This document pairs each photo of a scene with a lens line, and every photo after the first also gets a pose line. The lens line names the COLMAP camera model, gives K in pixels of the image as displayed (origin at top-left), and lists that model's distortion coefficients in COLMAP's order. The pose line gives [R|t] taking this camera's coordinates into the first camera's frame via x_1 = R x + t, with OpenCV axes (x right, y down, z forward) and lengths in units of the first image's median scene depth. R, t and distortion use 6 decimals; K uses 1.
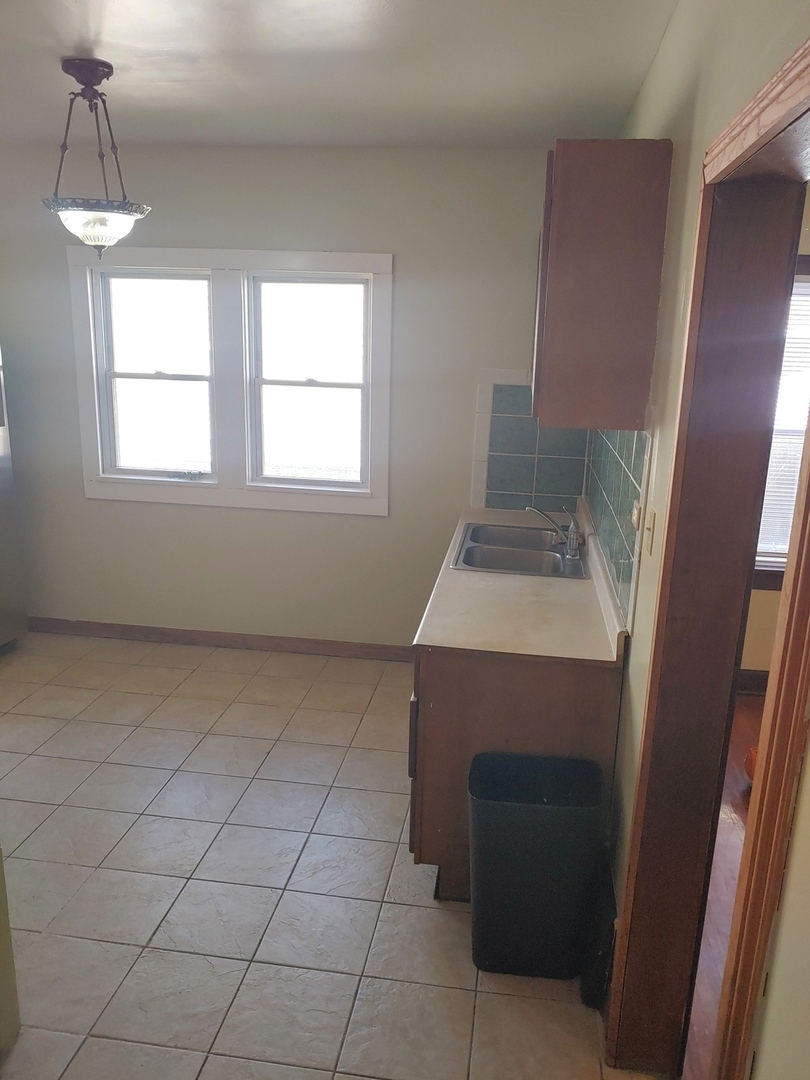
lens RADIAL K [[844.7, 0, 408.1], [0, 844.7, 514.5], [0, 0, 1]] dist [0.012029, -0.004822]
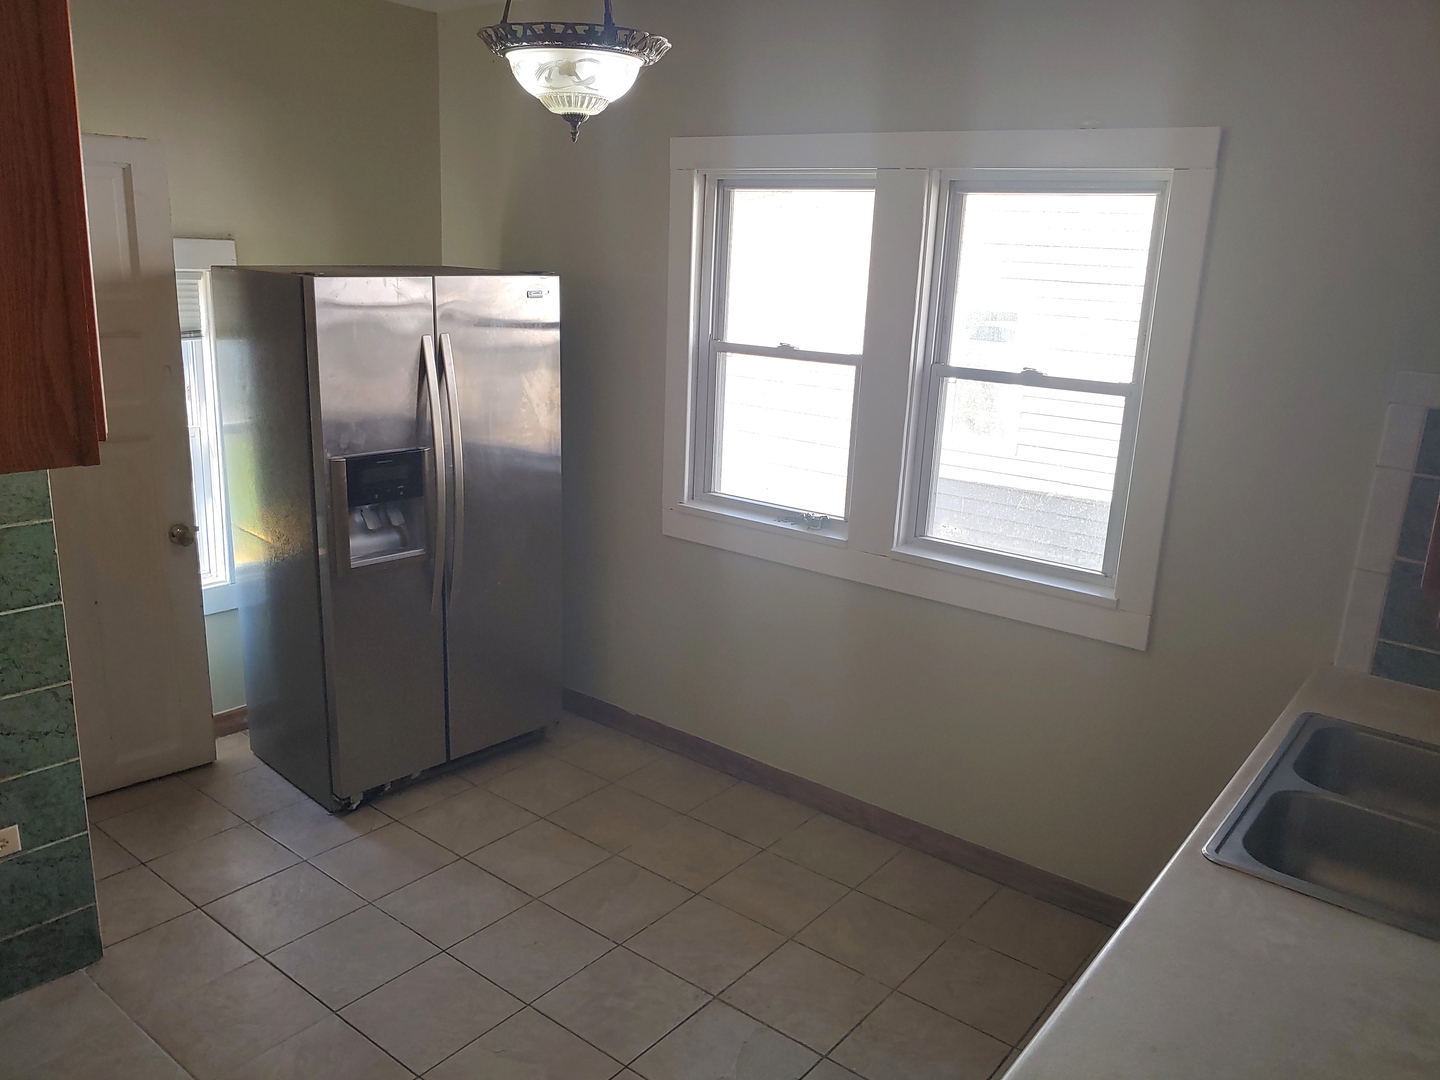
lens RADIAL K [[1091.2, 0, 720.0], [0, 1091.2, 540.0], [0, 0, 1]] dist [0.049039, -0.069479]
pose [[0.866642, 0.132387, -0.481046, 0.062676], [-0.123440, 0.991073, 0.050363, -0.065763], [0.483419, 0.015733, 0.875248, 0.301851]]
